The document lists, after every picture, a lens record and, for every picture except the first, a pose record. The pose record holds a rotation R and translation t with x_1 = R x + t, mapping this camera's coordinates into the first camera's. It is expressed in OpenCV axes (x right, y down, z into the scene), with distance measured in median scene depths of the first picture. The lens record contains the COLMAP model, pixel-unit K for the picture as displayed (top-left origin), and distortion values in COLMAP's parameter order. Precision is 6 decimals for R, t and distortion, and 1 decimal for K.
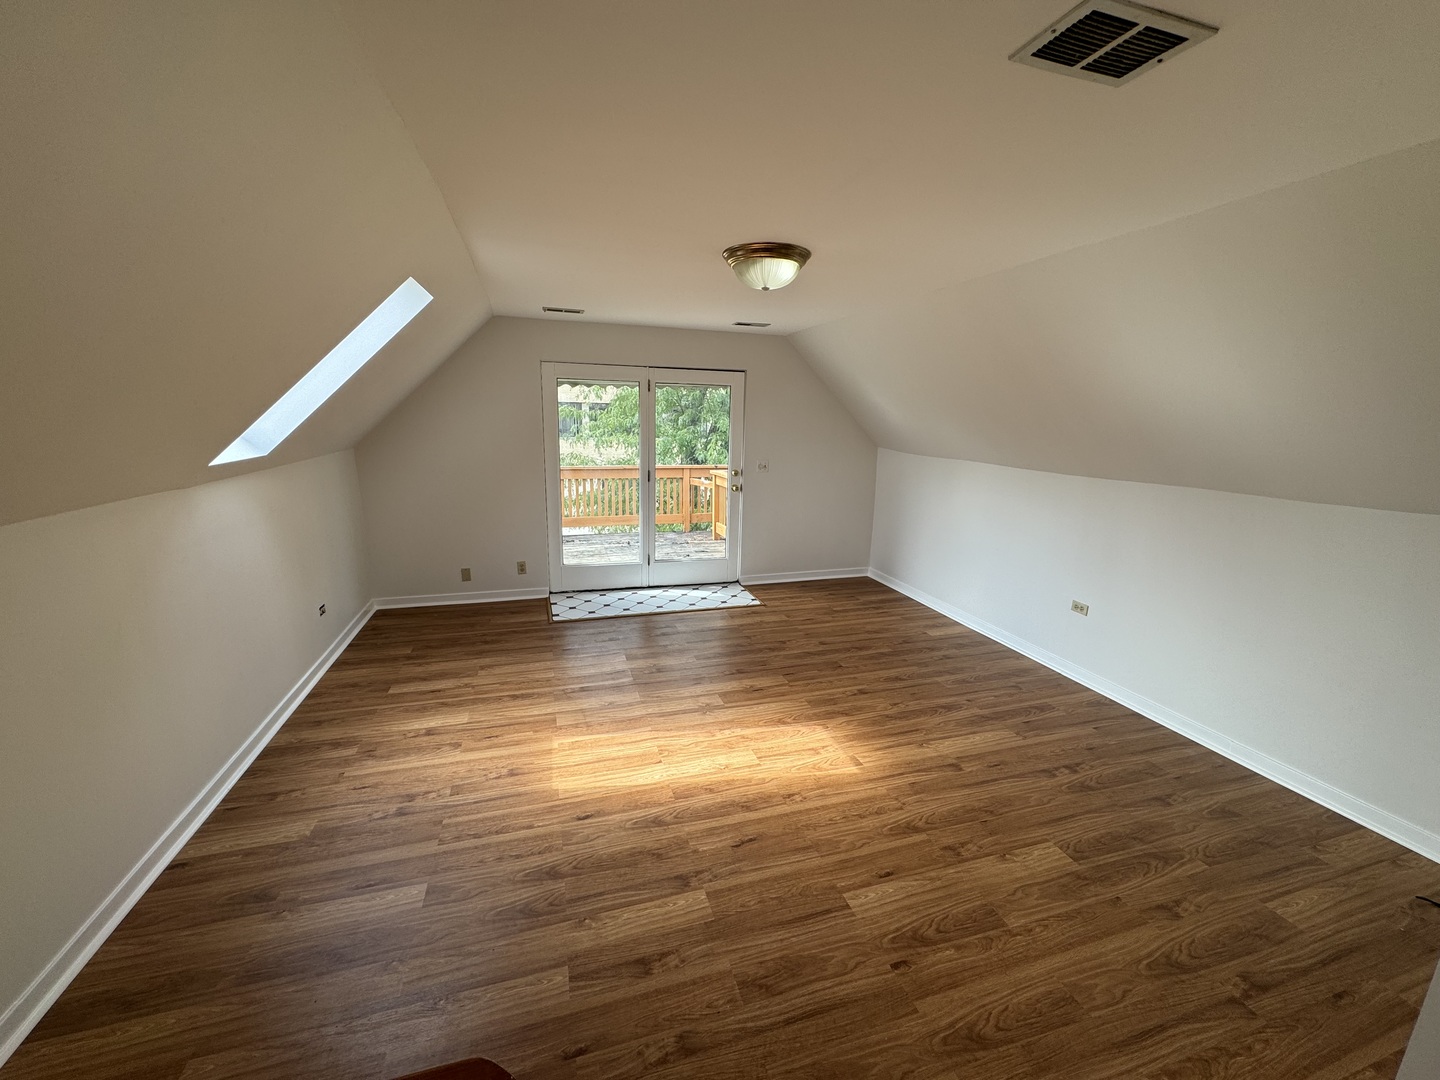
lens RADIAL K [[579.4, 0, 719.8], [0, 579.4, 540.0], [0, 0, 1]] dist [-0.002172, 0.000267]
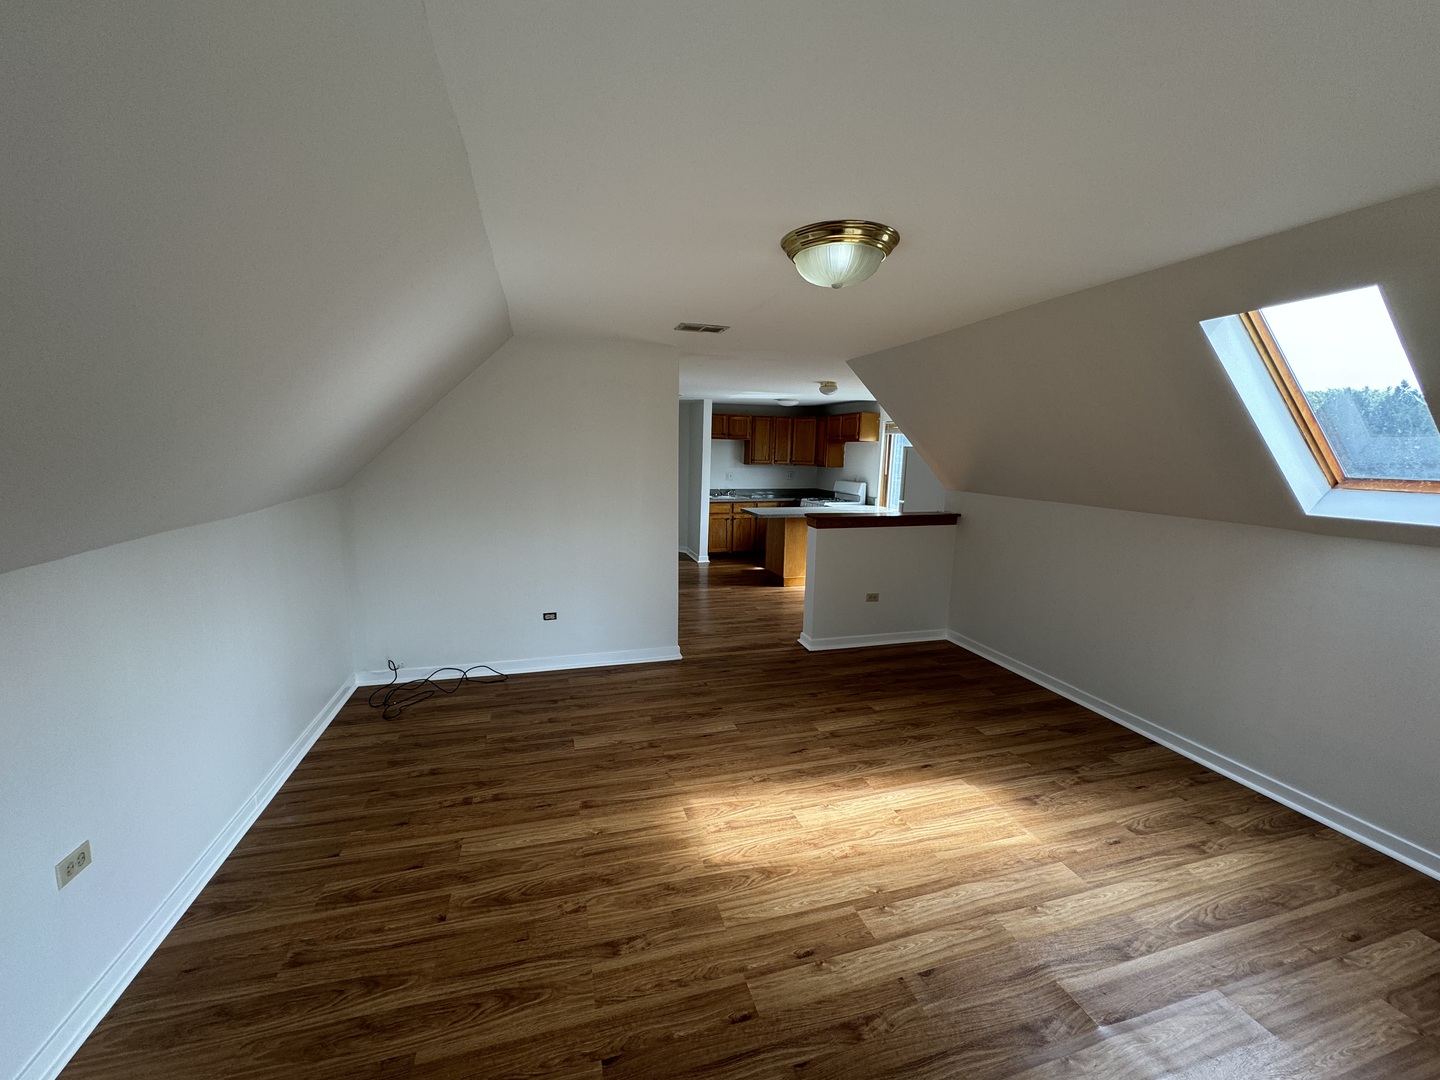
lens RADIAL K [[579.4, 0, 721.3], [0, 579.4, 541.1], [0, 0, 1]] dist [-0.002172, 0.000267]
pose [[-0.999150, -0.041062, 0.003704, 0.207867], [-0.036849, 0.929700, 0.366471, -0.385073], [-0.018492, 0.366023, -0.930422, 1.791435]]
